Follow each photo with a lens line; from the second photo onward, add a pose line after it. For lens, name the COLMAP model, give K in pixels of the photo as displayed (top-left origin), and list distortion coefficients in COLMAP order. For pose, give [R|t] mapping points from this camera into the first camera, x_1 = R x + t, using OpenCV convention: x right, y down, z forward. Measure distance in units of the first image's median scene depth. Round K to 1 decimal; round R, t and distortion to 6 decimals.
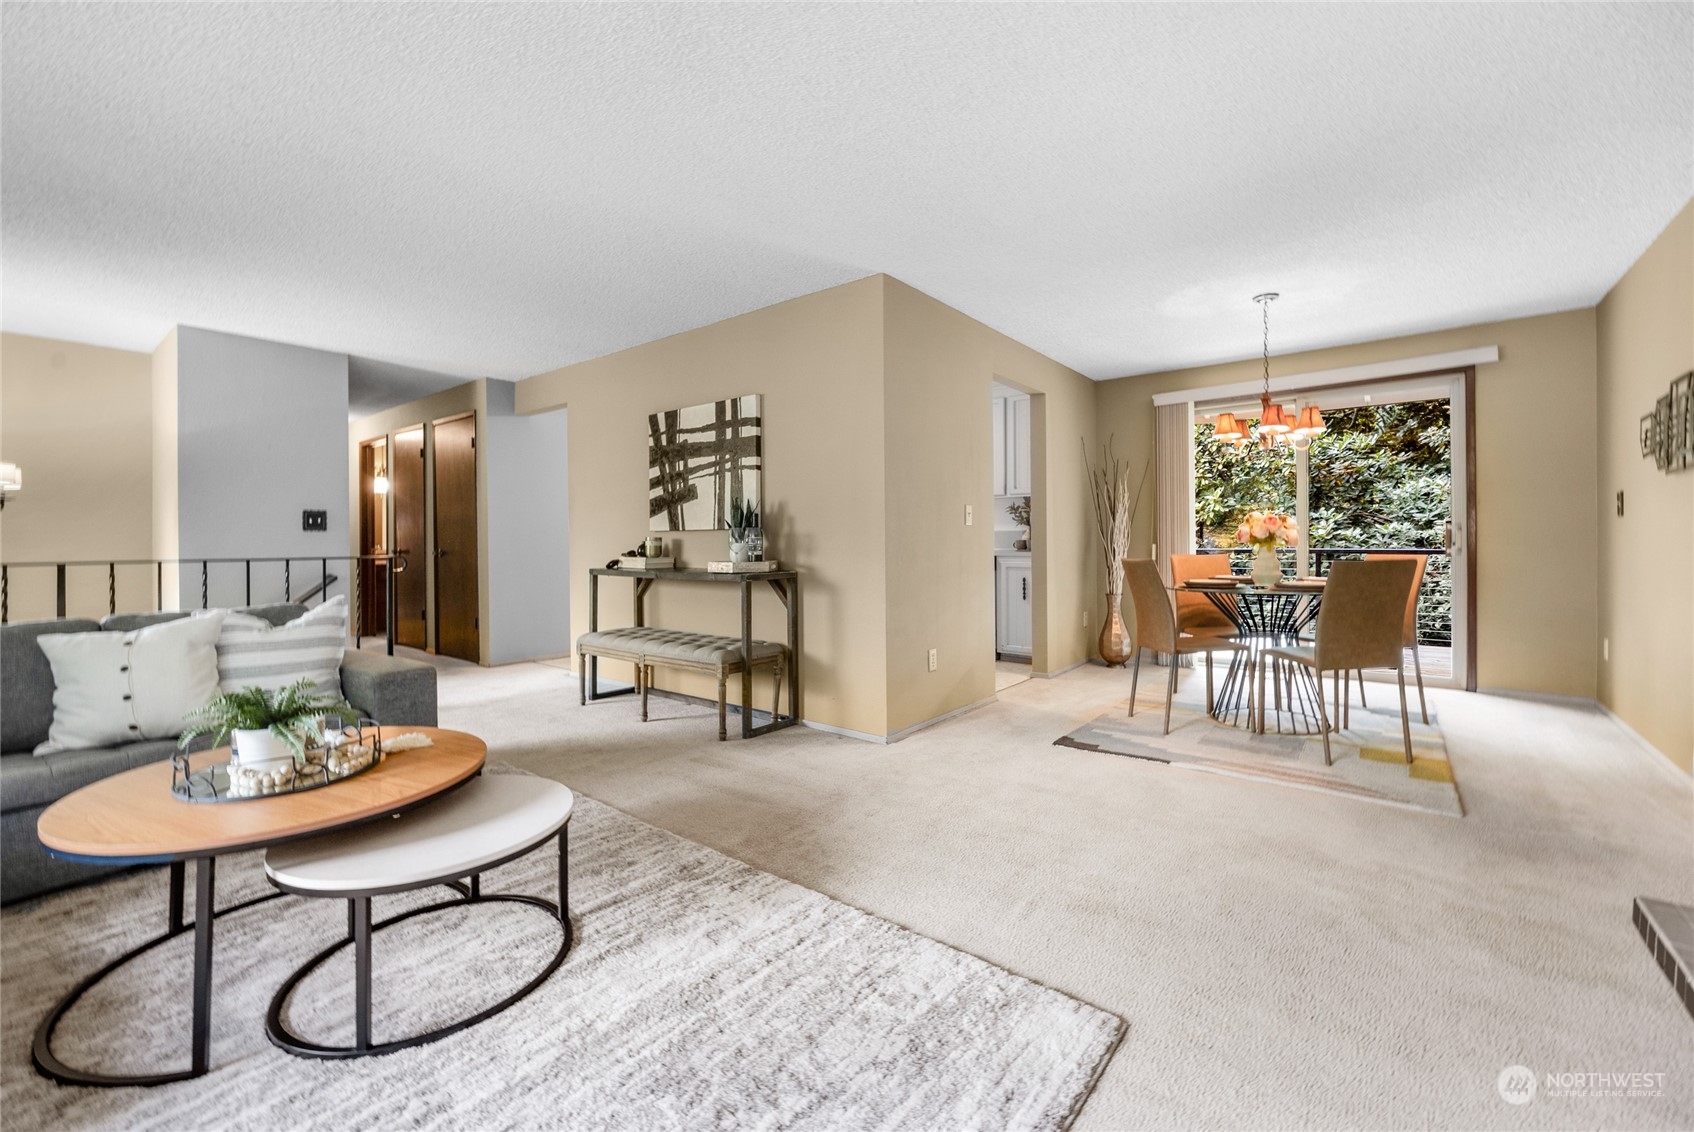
lens RADIAL K [[668.9, 0, 880.6], [0, 668.9, 542.1], [0, 0, 1]] dist [0.006406, -0.000258]
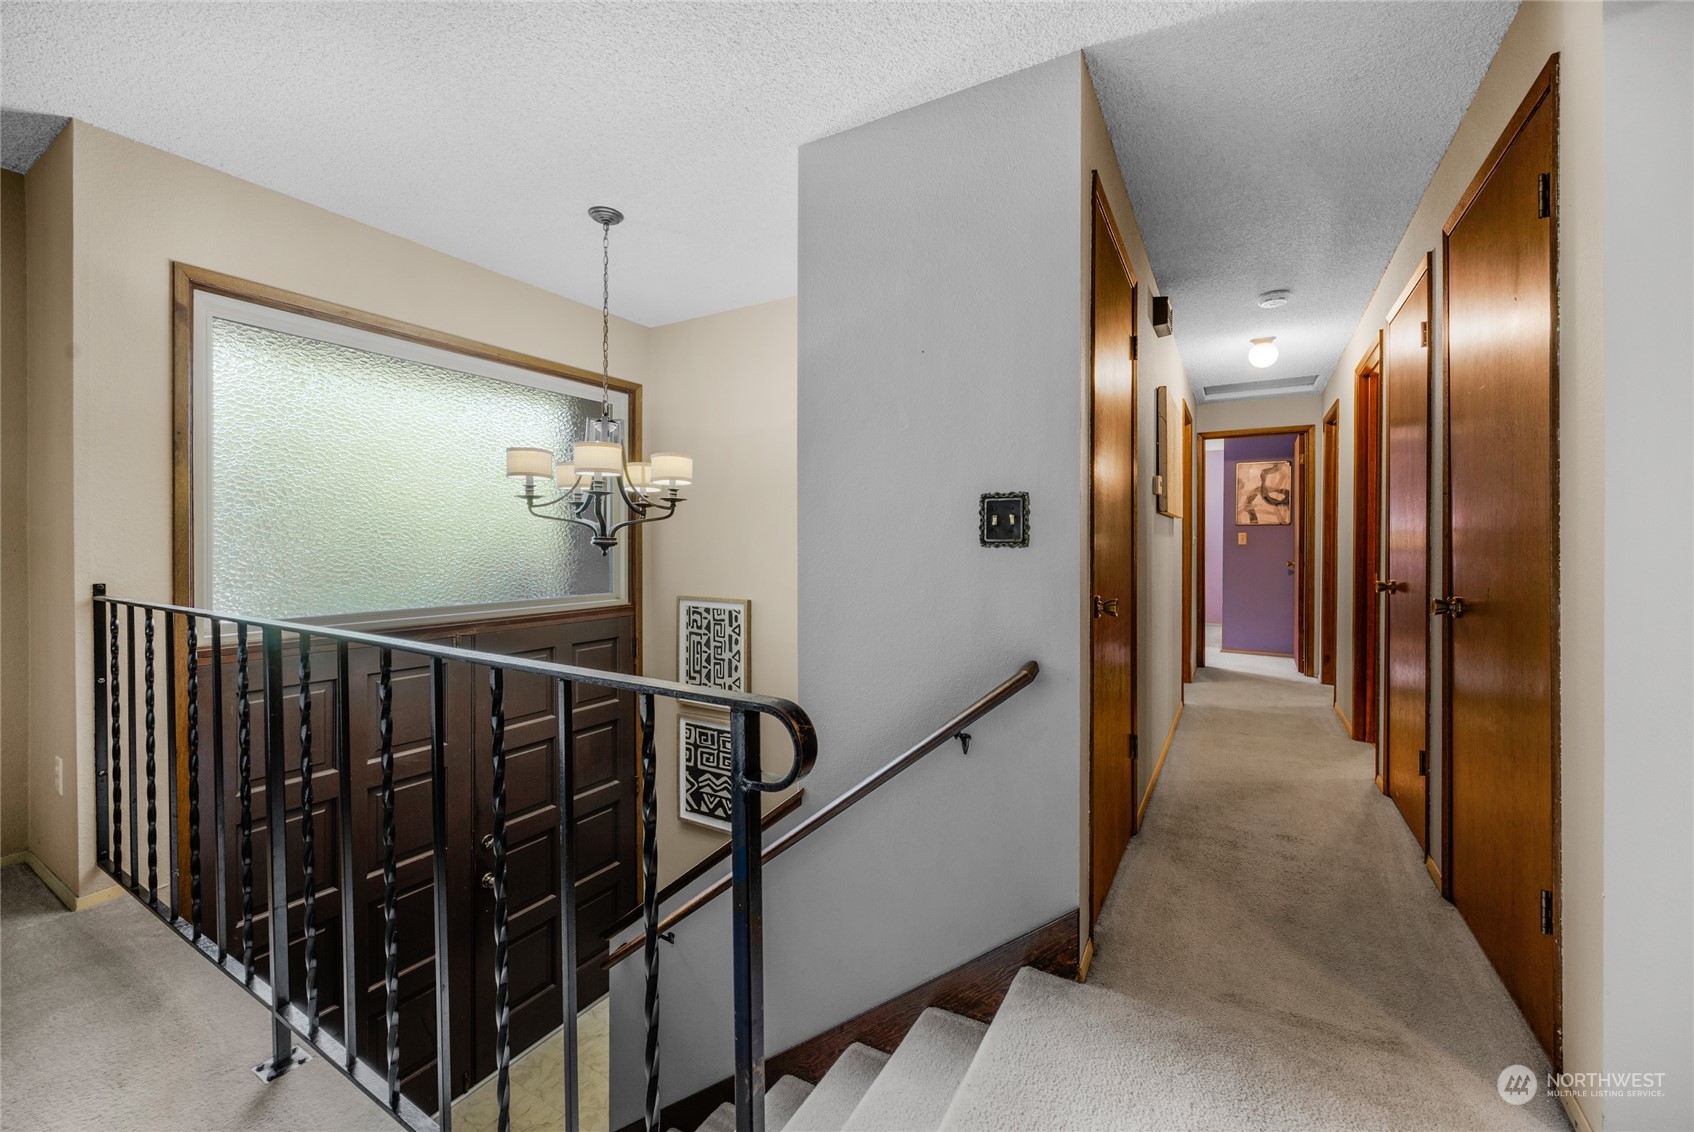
lens RADIAL K [[668.9, 0, 836.2], [0, 668.9, 546.4], [0, 0, 1]] dist [0.006406, -0.000258]
pose [[0.106661, 0.011081, -0.994234, -0.971842], [-0.004009, 0.999935, 0.010714, -0.042244], [0.994287, 0.002843, 0.106698, 1.802058]]
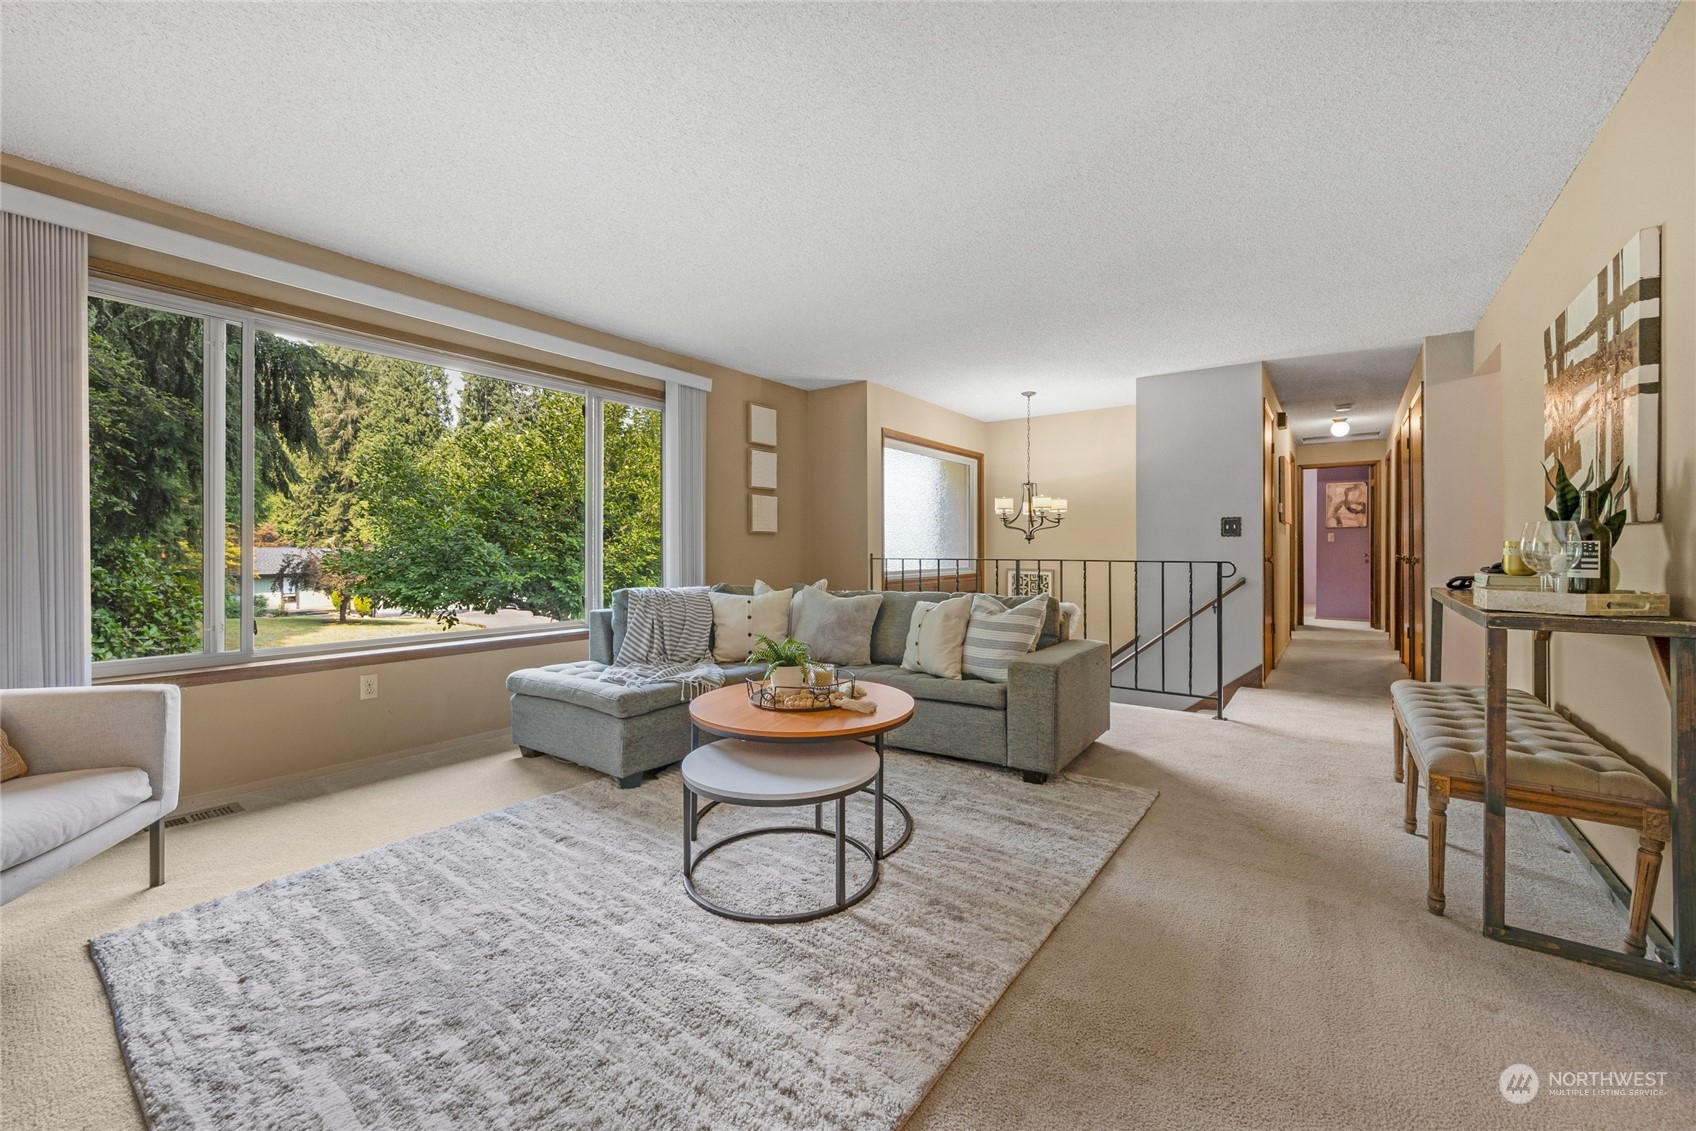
lens RADIAL K [[669.7, 0, 853.9], [0, 669.7, 552.8], [0, 0, 1]] dist [0.006406, -0.000258]
pose [[0.026230, 0.013670, -0.999562, 0.453047], [-0.000658, 0.999907, 0.013657, -0.009622], [0.999656, 0.000300, 0.026236, 0.769946]]
